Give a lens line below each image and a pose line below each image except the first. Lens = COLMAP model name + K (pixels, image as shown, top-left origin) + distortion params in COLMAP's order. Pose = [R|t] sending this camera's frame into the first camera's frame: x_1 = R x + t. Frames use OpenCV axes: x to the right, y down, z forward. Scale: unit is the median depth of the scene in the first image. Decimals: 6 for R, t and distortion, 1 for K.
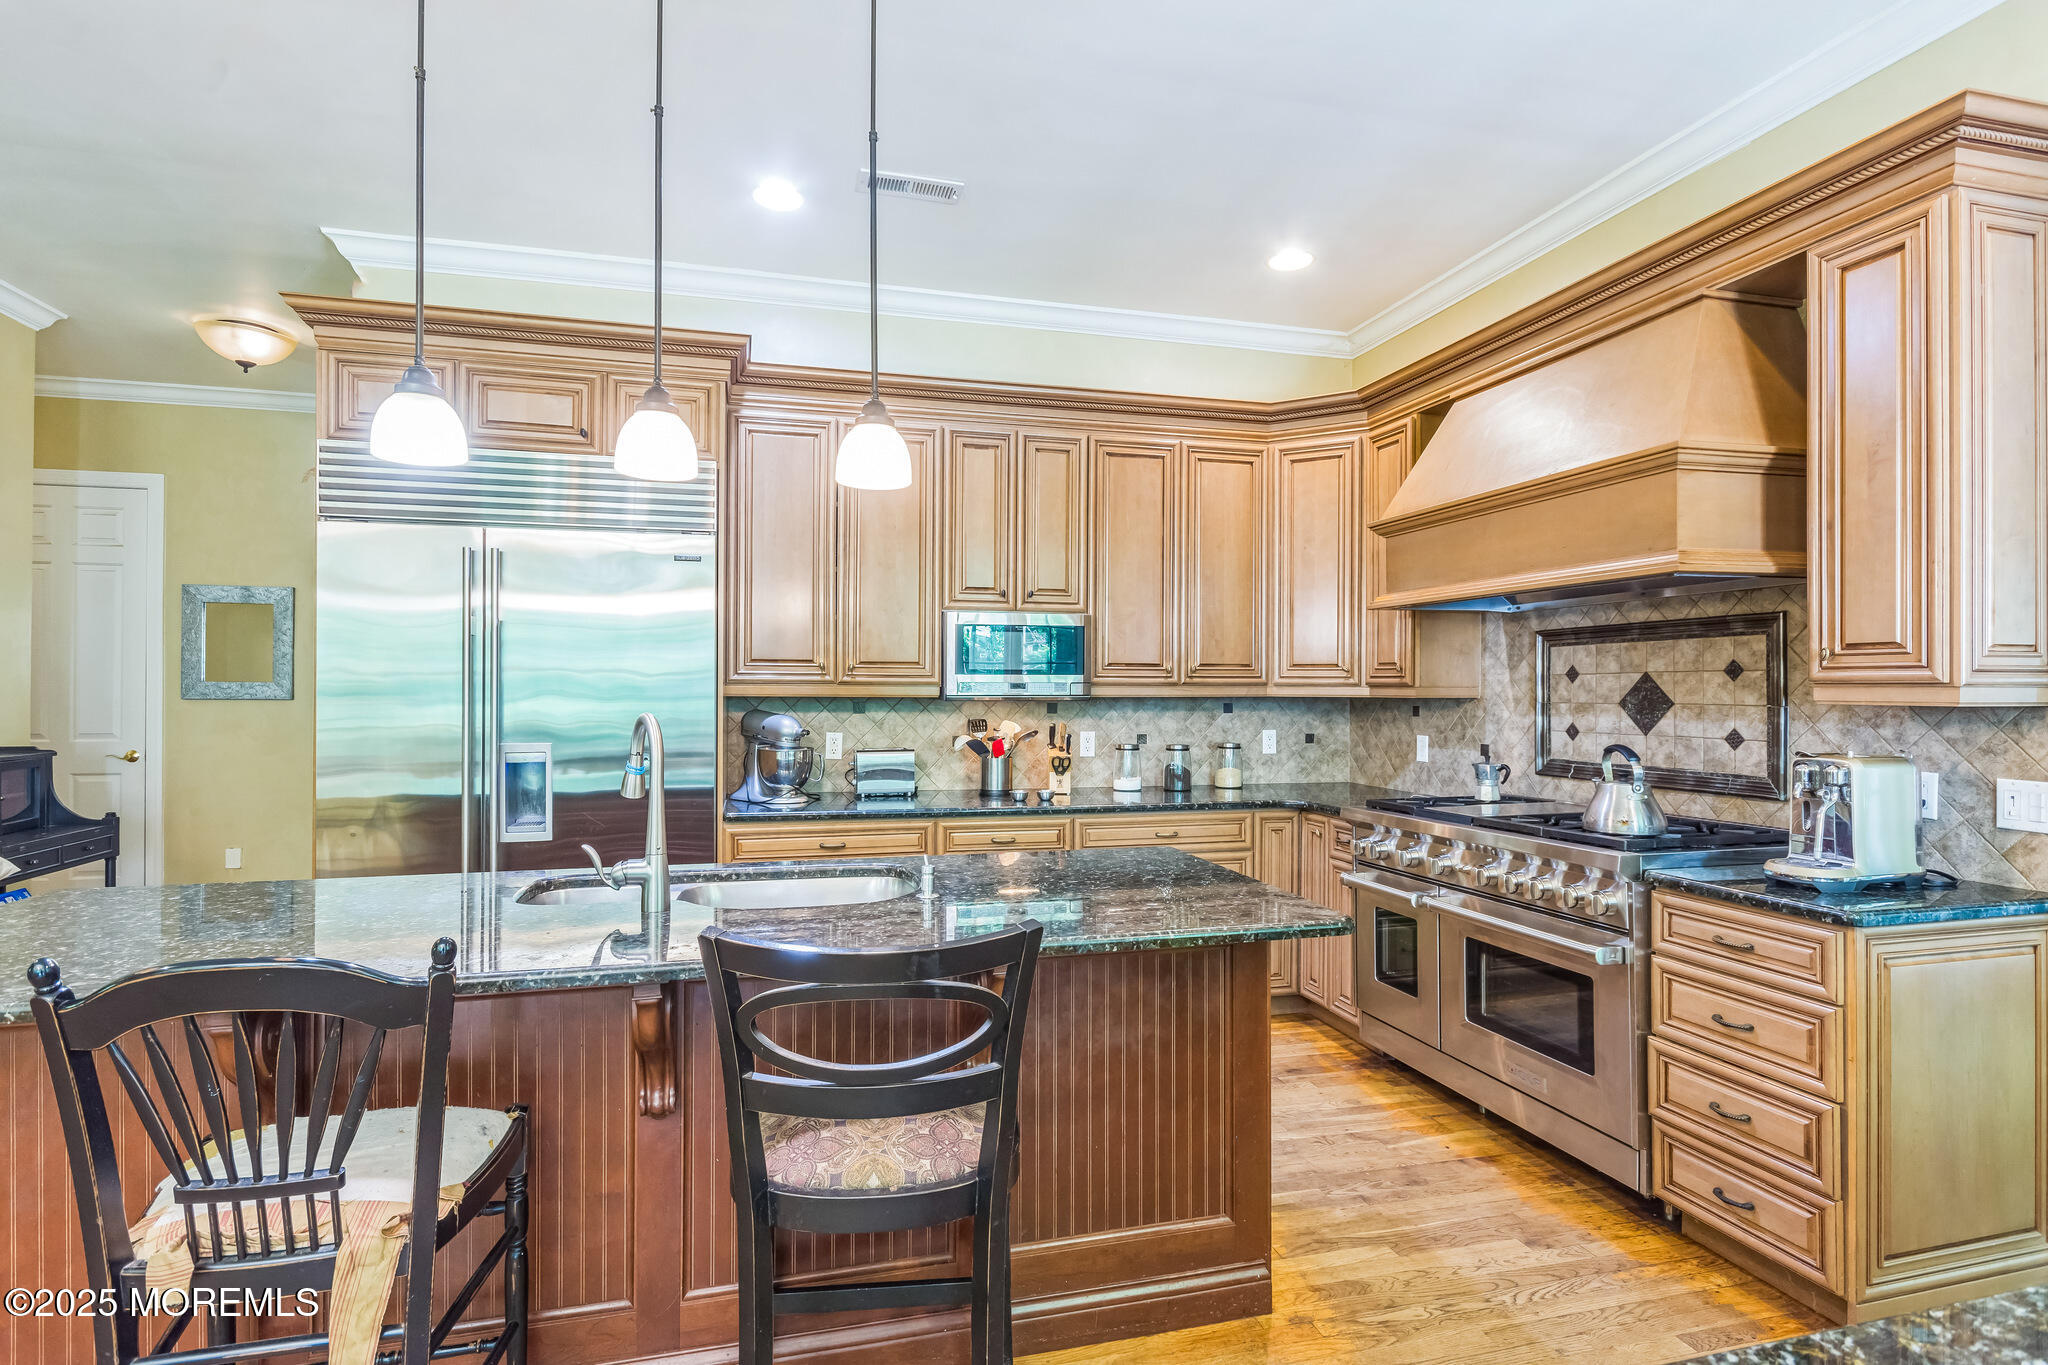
lens RADIAL K [[1013.7, 0, 1012.9], [0, 1013.7, 681.3], [0, 0, 1]] dist [0.002190, -0.001315]
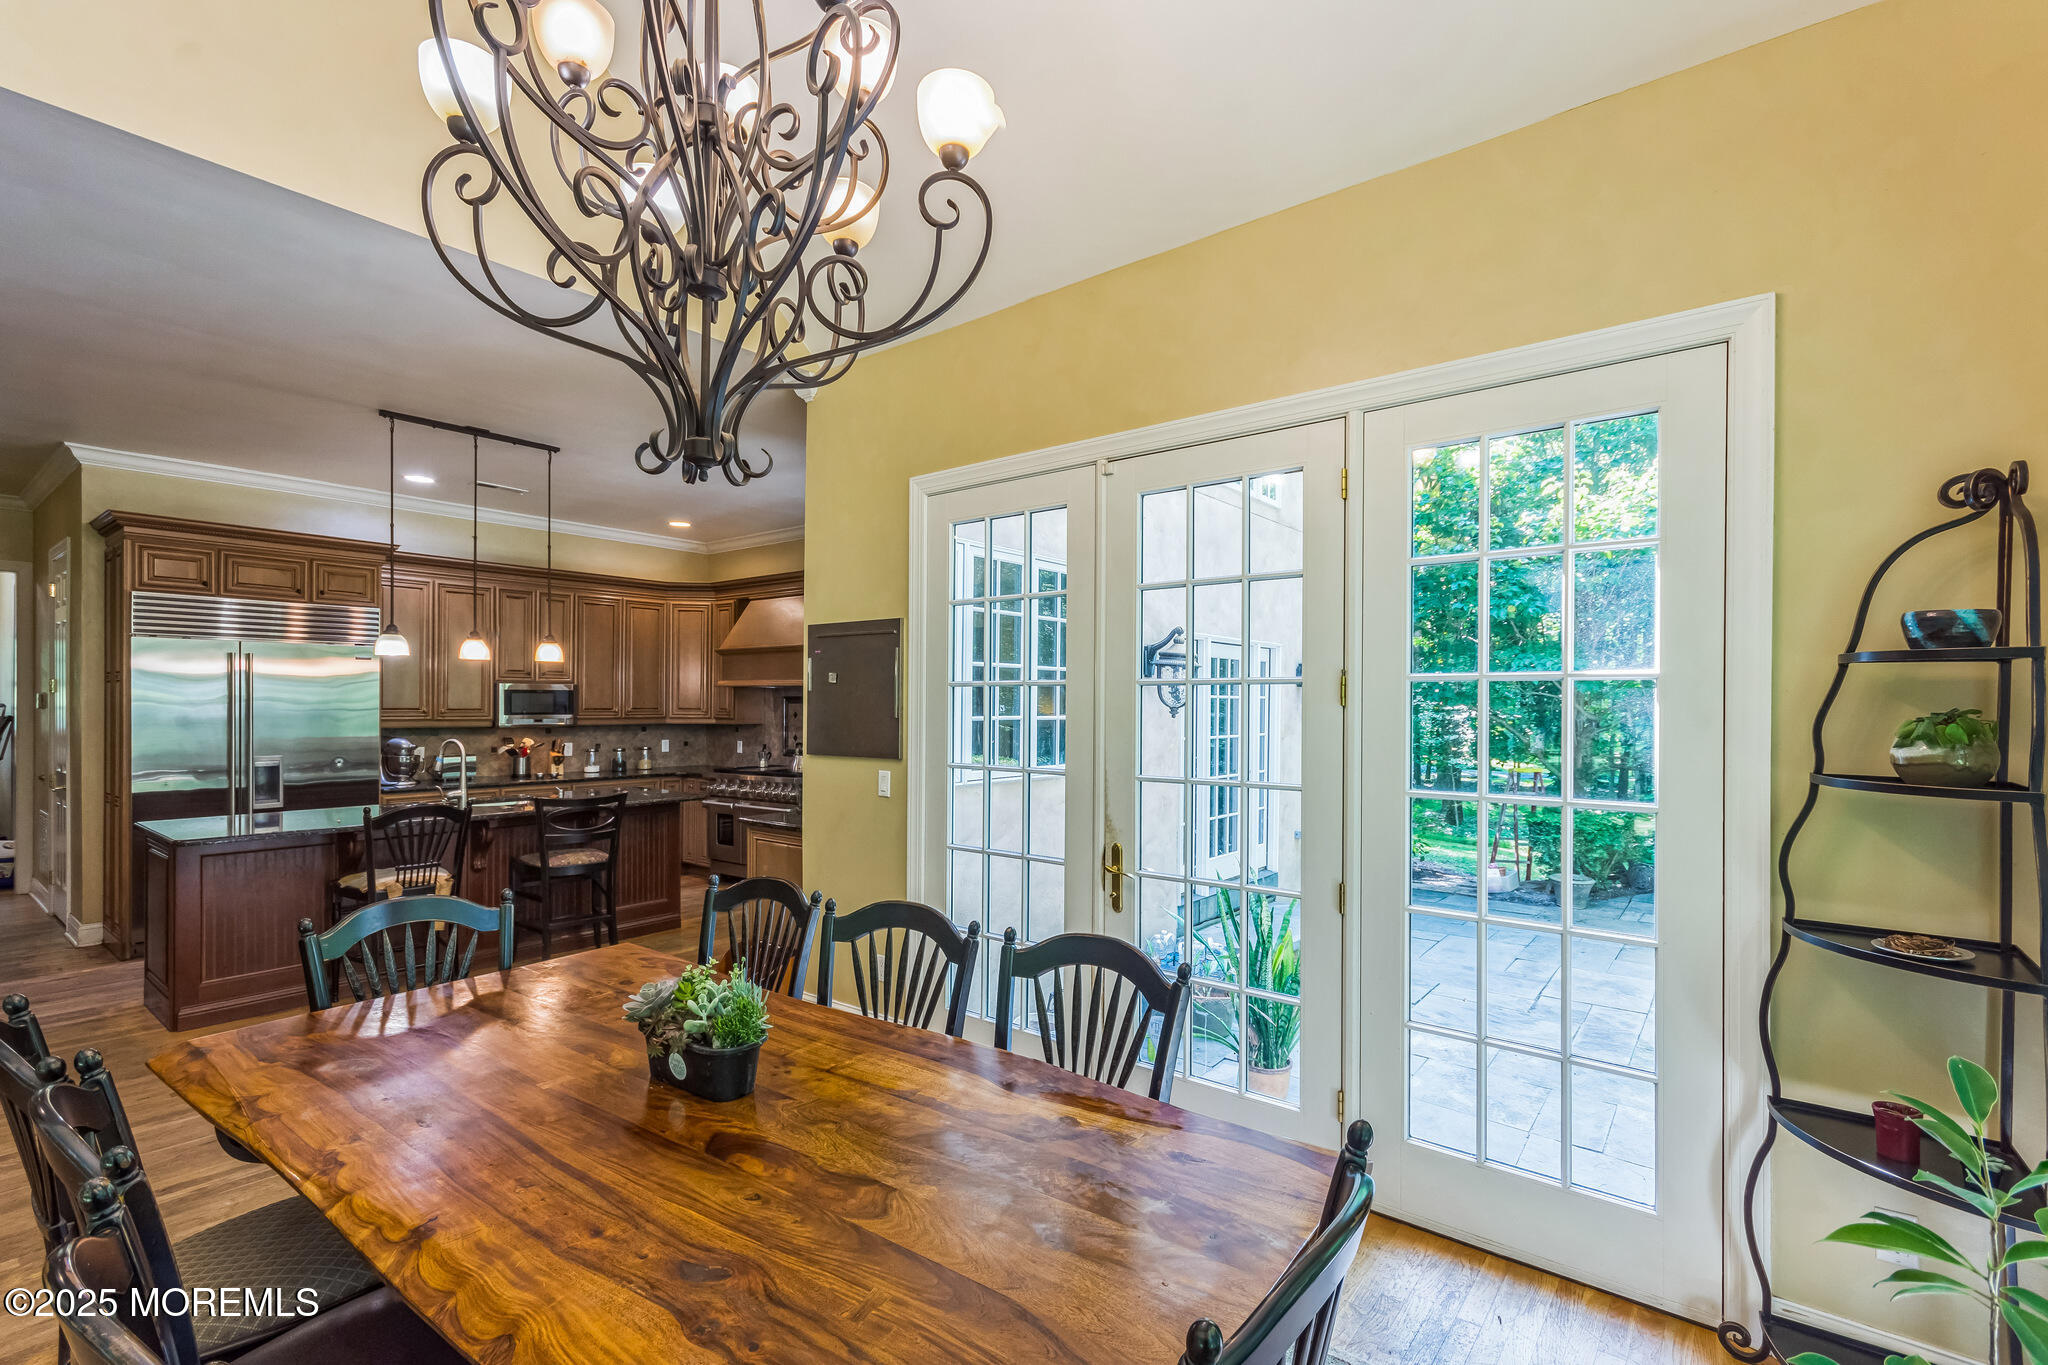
lens RADIAL K [[923.3, 0, 1016.8], [0, 923.3, 704.6], [0, 0, 1]] dist [0.009170, -0.000272]
pose [[0.801470, 0.000421, 0.598035, -0.364508], [-0.006061, 0.999954, 0.007419, -0.051005], [-0.598004, -0.009571, 0.801436, -1.125541]]
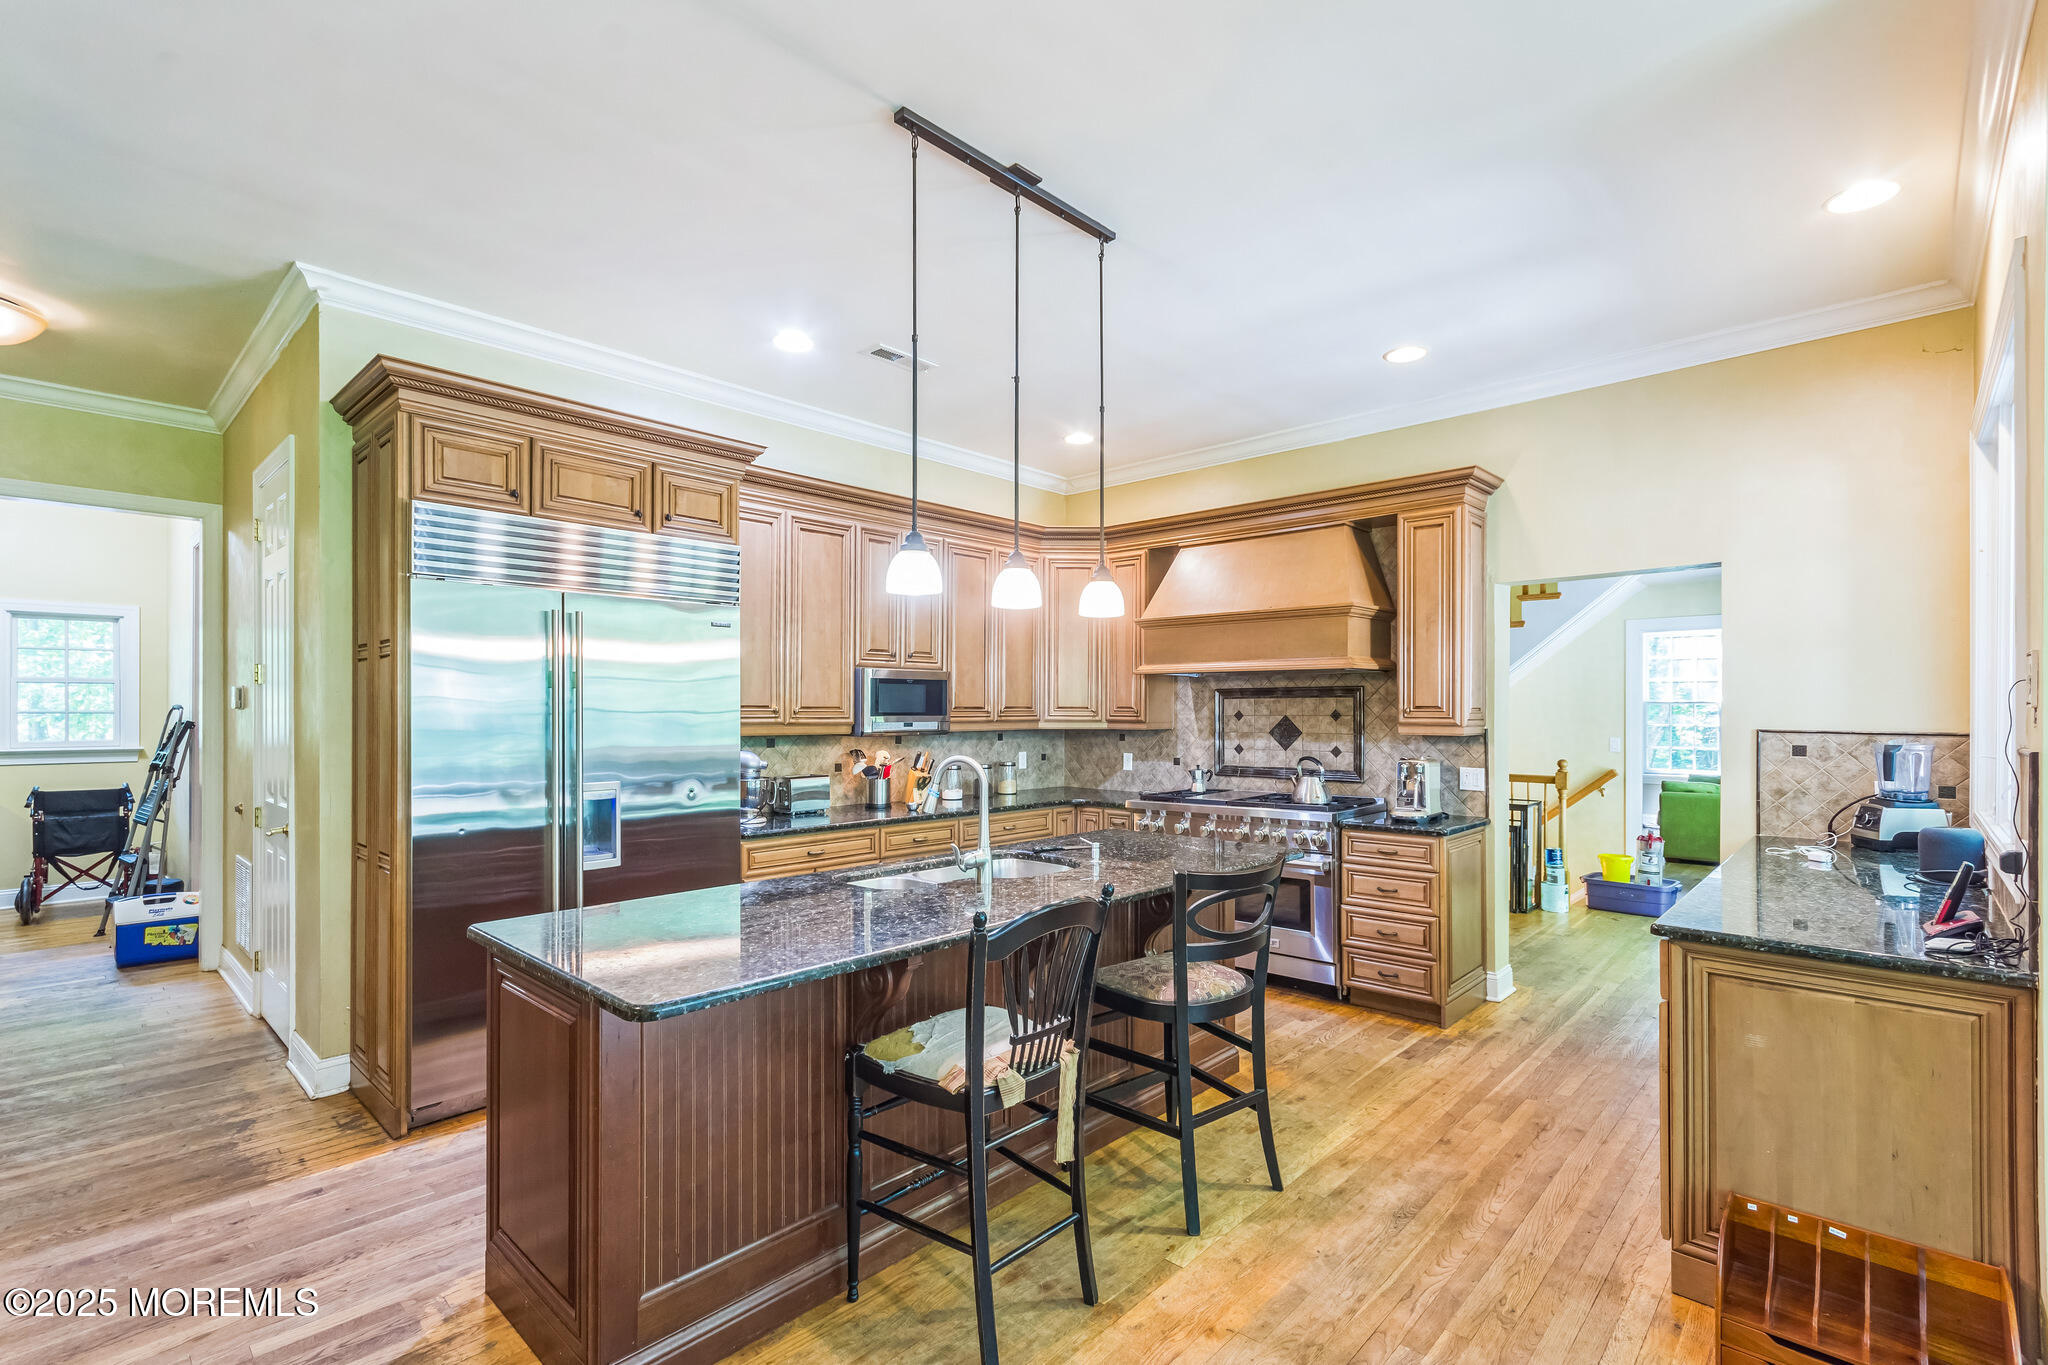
lens RADIAL K [[923.3, 0, 1009.0], [0, 923.3, 708.2], [0, 0, 1]] dist [0.009170, -0.000272]
pose [[0.847396, -0.001237, 0.530959, -0.592874], [-0.001563, 0.999987, 0.004825, -0.025844], [-0.530958, -0.004919, 0.847384, -0.117624]]
